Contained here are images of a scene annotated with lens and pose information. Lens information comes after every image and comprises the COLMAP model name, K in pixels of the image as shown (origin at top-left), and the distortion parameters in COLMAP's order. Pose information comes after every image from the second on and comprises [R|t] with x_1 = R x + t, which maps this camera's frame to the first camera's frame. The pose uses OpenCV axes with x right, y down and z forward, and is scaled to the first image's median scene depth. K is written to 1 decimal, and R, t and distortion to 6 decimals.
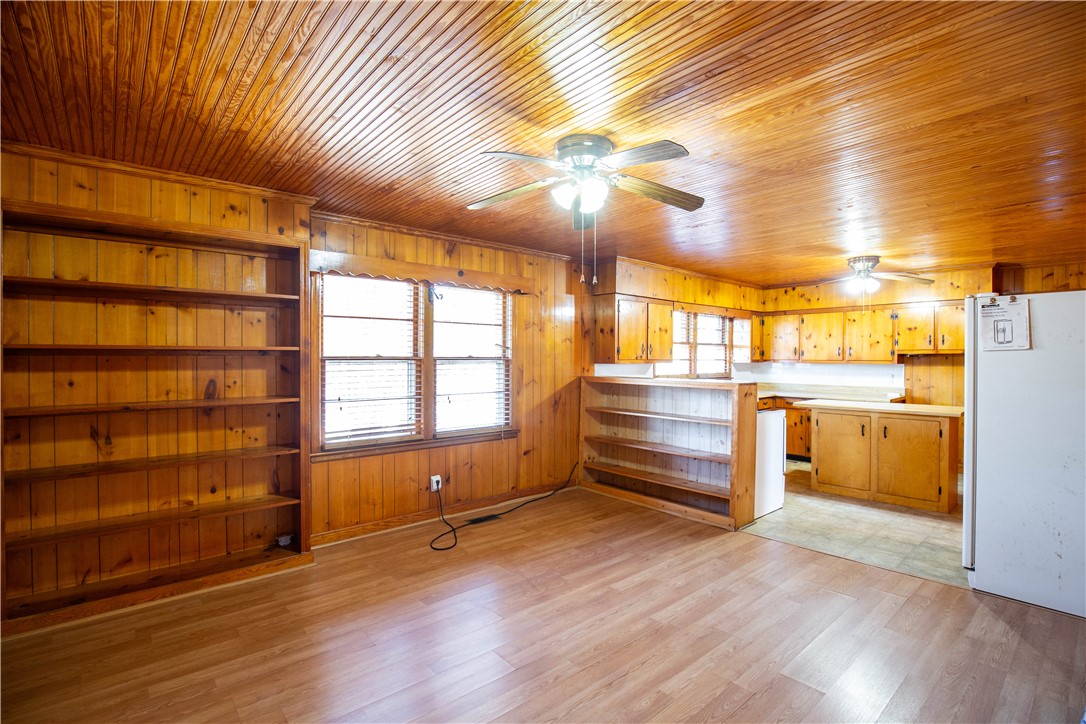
lens RADIAL K [[507.2, 0, 548.2], [0, 507.2, 356.0], [0, 0, 1]] dist [-0.029487, 0.000131]
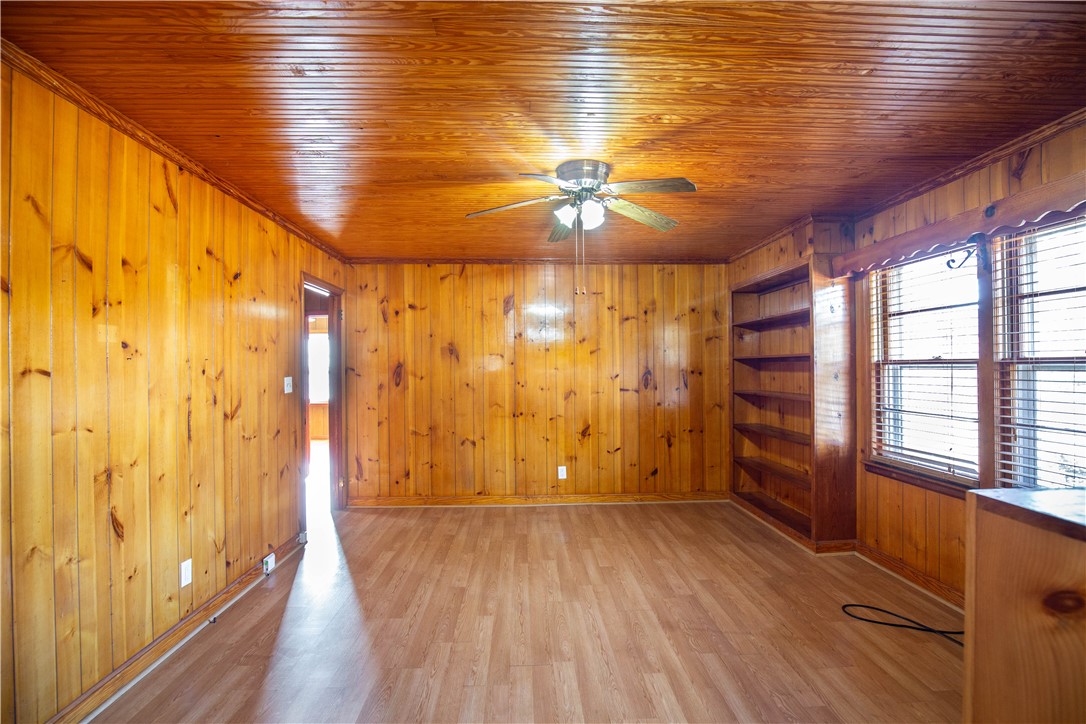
lens RADIAL K [[504.5, 0, 539.3], [0, 504.5, 365.6], [0, 0, 1]] dist [-0.015597, -0.000413]
pose [[-0.627510, 0.002281, -0.778605, 0.639167], [0.009858, 0.999939, -0.005015, 0.008143], [0.778546, -0.010822, -0.627494, 1.053041]]
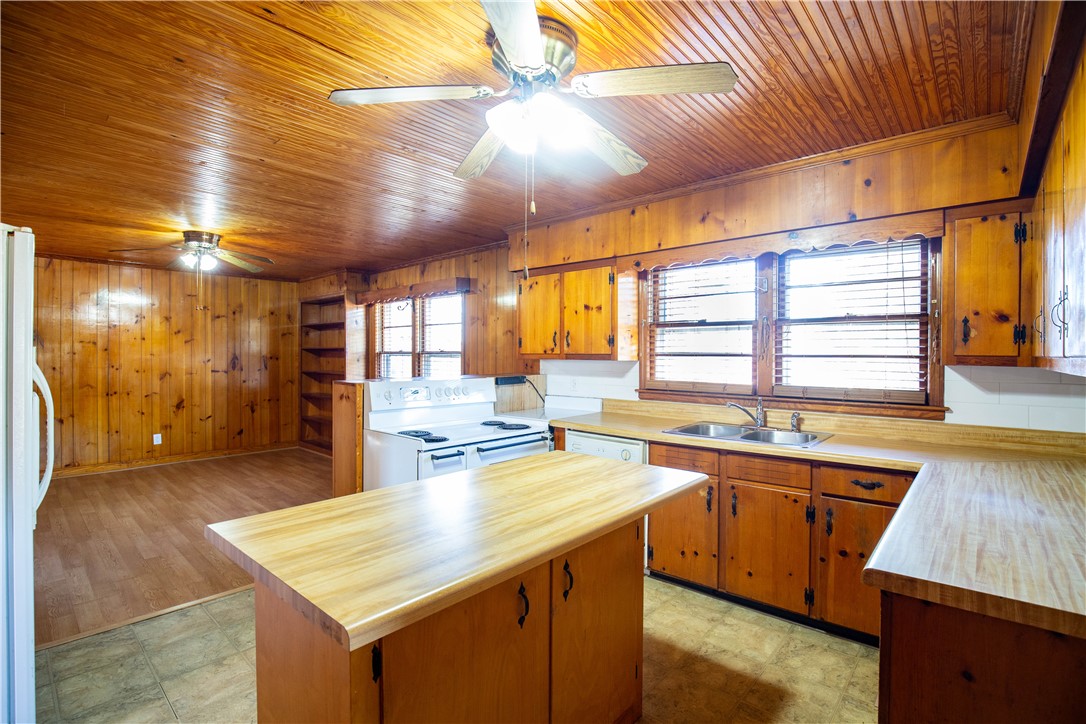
lens RADIAL K [[507.2, 0, 548.2], [0, 507.2, 356.0], [0, 0, 1]] dist [-0.029487, 0.000131]
pose [[0.119564, 0.003443, -0.992821, 1.300481], [0.001154, 0.999993, 0.003607, 0.010029], [0.992826, -0.001577, 0.119559, 1.320830]]
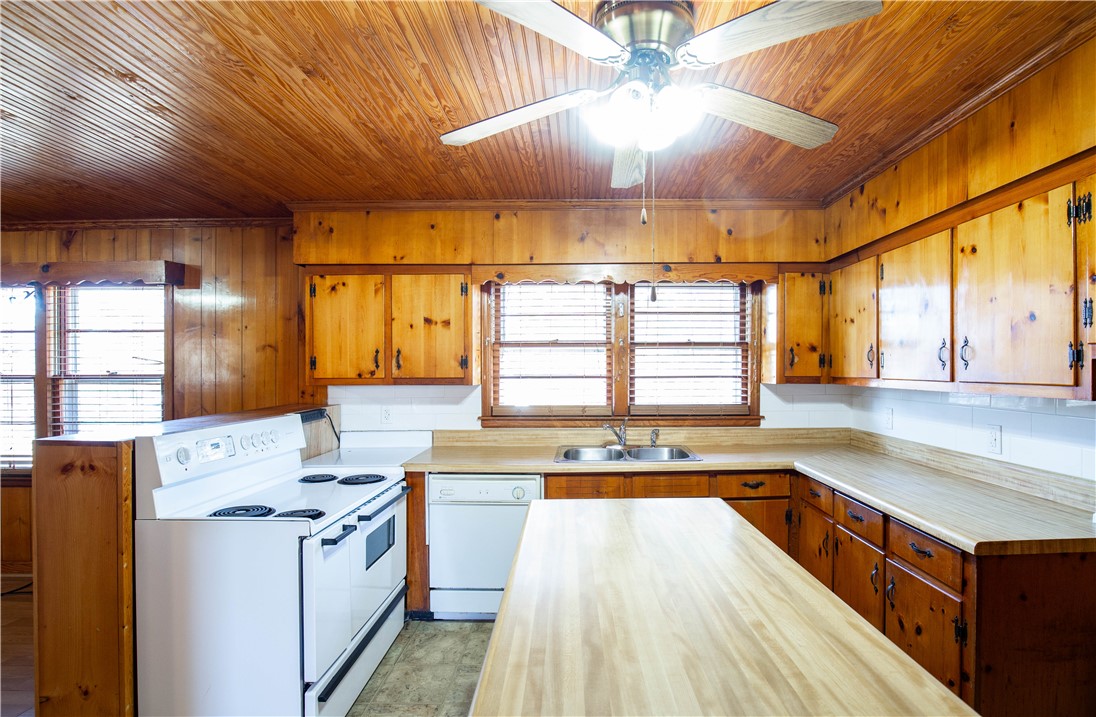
lens RADIAL K [[544.2, 0, 585.1], [0, 544.2, 366.3], [0, 0, 1]] dist [-0.027639, 0.002132]
pose [[0.753119, -0.005740, -0.657860, 1.088239], [0.008525, 0.999963, 0.001034, -0.007301], [0.657829, -0.006387, 0.753140, 1.027716]]
